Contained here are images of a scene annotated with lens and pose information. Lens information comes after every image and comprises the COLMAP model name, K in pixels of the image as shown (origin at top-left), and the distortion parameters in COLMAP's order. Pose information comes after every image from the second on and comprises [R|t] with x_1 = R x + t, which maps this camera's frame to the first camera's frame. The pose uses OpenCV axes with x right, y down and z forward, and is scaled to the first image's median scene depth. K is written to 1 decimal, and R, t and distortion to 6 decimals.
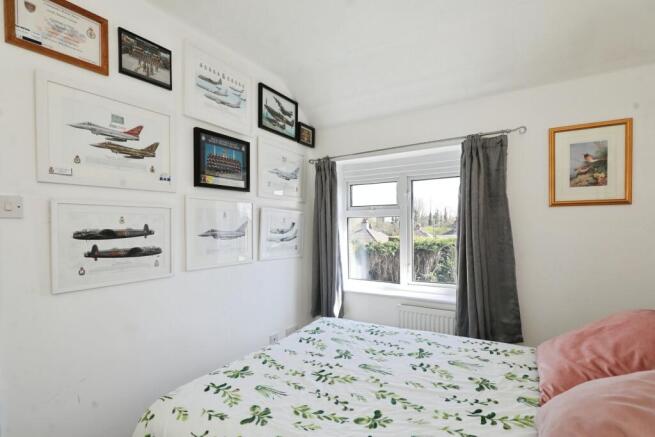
lens RADIAL K [[313.4, 0, 323.6], [0, 313.4, 226.7], [0, 0, 1]] dist [-0.020776, 0.000301]
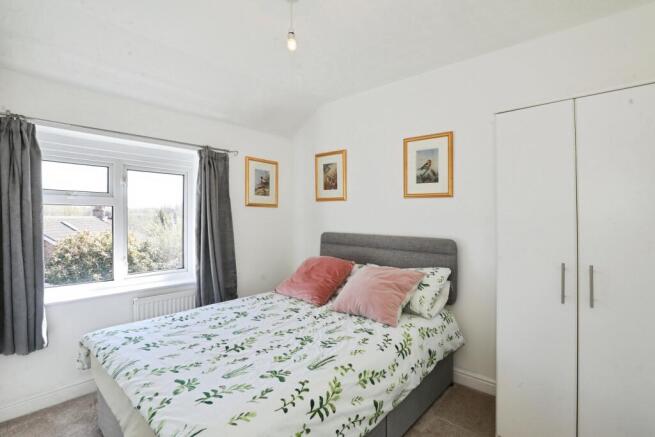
lens RADIAL K [[306.7, 0, 326.4], [0, 306.7, 215.0], [0, 0, 1]] dist [-0.001945, -0.000123]
pose [[0.190434, 0.018432, 0.981527, -0.765521], [-0.006267, 0.999826, -0.017560, 0.005128], [-0.981680, -0.002807, 0.190517, 0.332868]]
